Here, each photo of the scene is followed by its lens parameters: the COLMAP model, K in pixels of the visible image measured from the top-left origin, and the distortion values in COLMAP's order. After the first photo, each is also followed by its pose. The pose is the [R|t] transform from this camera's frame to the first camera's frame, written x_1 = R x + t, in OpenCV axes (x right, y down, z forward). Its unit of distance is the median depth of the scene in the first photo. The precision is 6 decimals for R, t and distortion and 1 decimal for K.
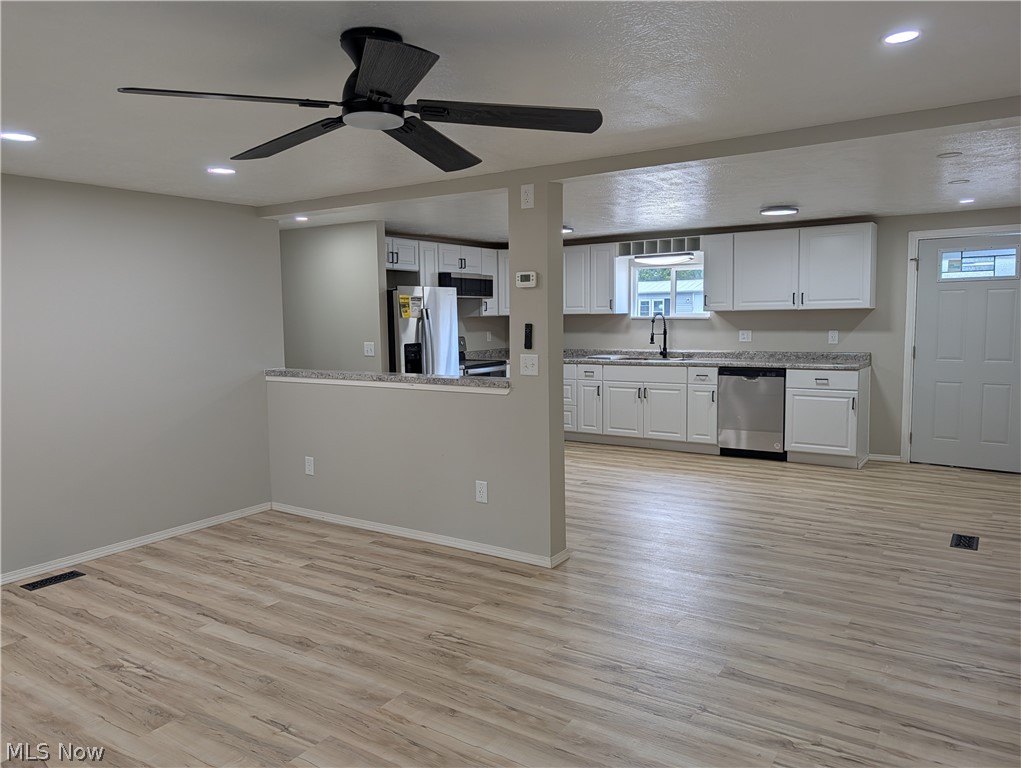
lens RADIAL K [[729.6, 0, 502.5], [0, 729.6, 377.2], [0, 0, 1]] dist [0.021907, -0.021245]
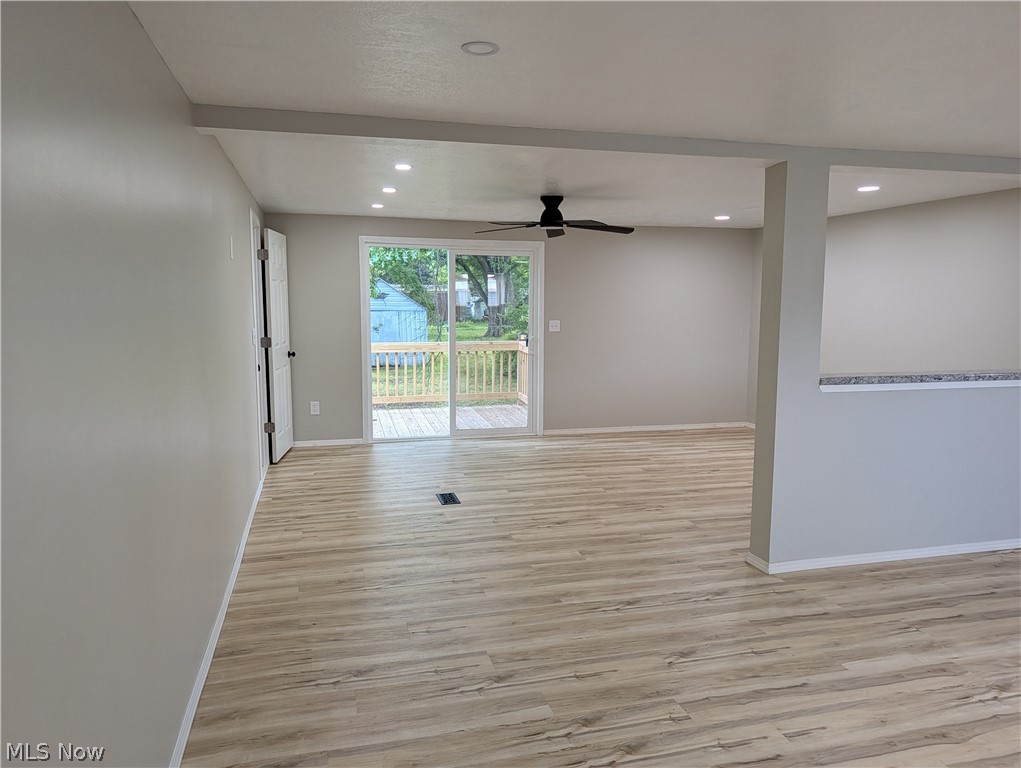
lens RADIAL K [[729.6, 0, 521.8], [0, 729.6, 387.4], [0, 0, 1]] dist [0.021907, -0.021245]
pose [[-0.644371, 0.108621, -0.756959, 1.113745], [-0.061981, 0.979185, 0.193272, -0.160975], [0.762197, 0.171456, -0.624227, 1.514070]]
